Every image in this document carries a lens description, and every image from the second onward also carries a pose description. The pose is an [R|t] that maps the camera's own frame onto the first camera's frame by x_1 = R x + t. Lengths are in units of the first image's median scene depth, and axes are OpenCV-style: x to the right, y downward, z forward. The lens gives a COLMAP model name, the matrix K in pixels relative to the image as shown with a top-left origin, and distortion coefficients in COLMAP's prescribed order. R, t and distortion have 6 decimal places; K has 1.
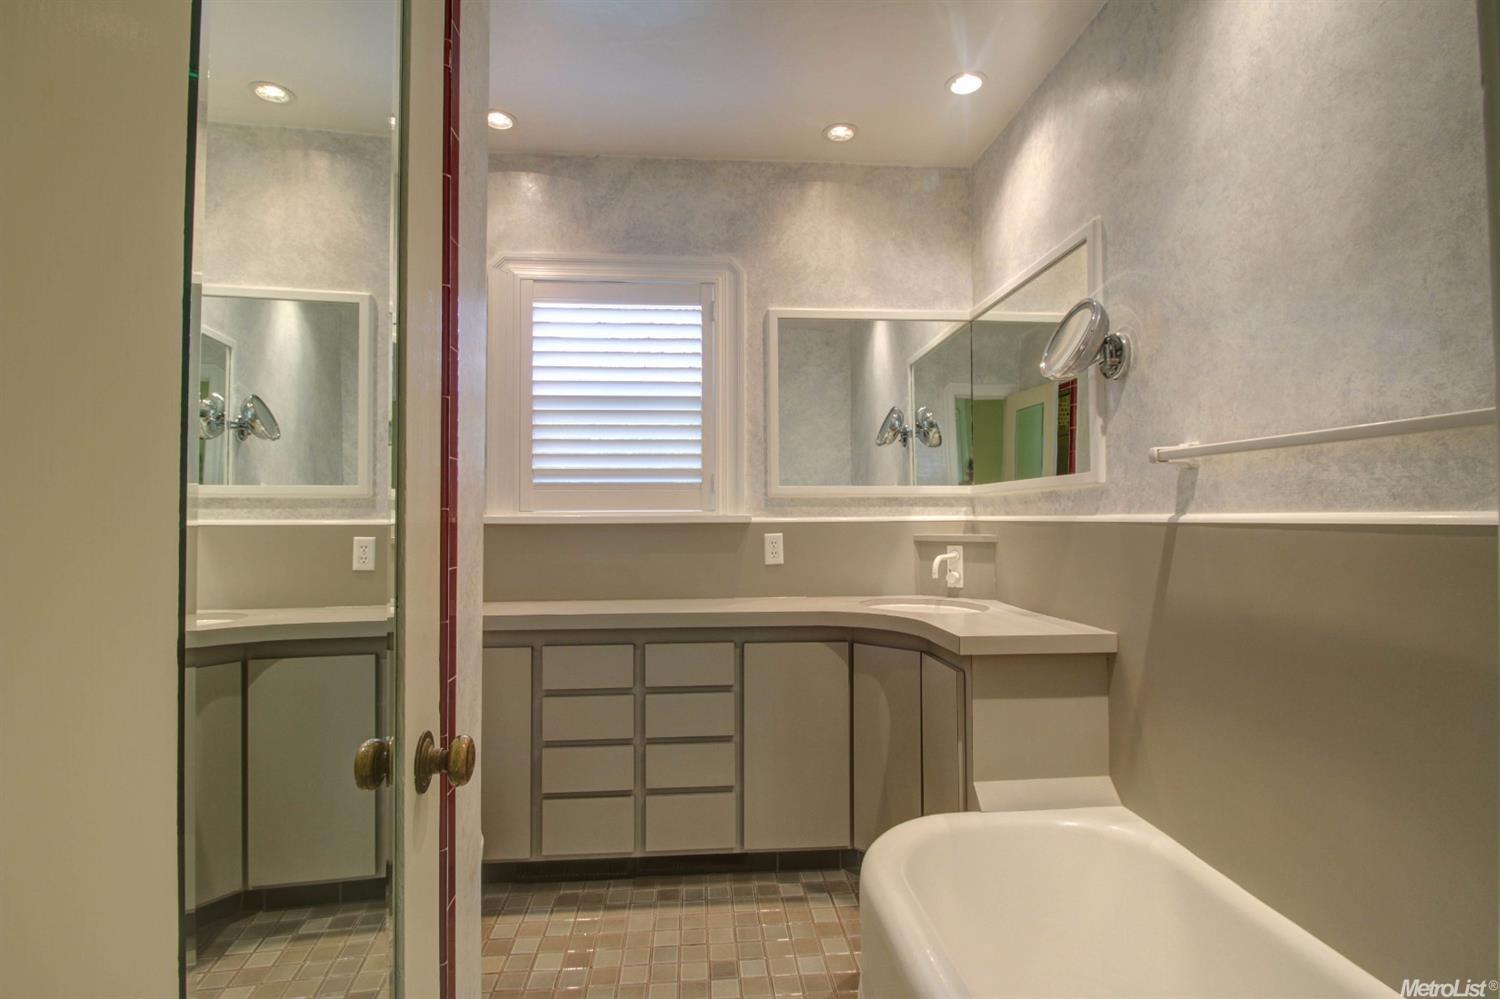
lens RADIAL K [[785.4, 0, 750.0], [0, 785.4, 499.5], [0, 0, 1]] dist [-0.002286, -0.000608]
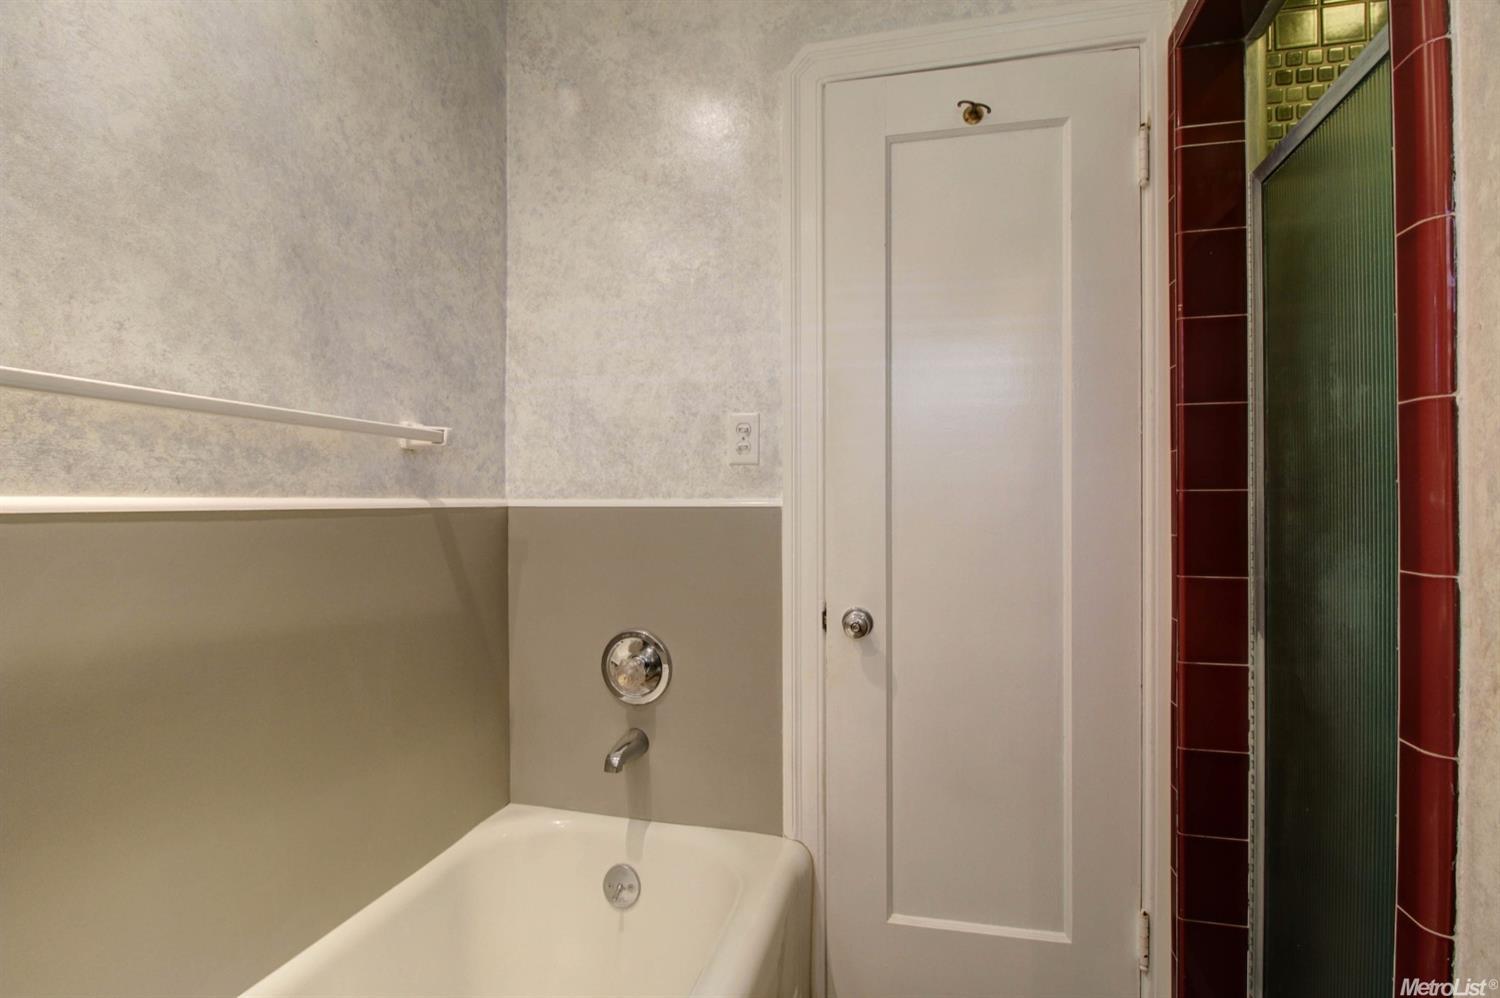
lens RADIAL K [[785.4, 0, 750.0], [0, 785.4, 499.0], [0, 0, 1]] dist [-0.002286, -0.000608]
pose [[-0.943958, 0.010916, 0.329884, -0.080689], [0.001700, 0.999601, -0.028210, 0.043955], [-0.330061, -0.026068, -0.943600, 1.621254]]
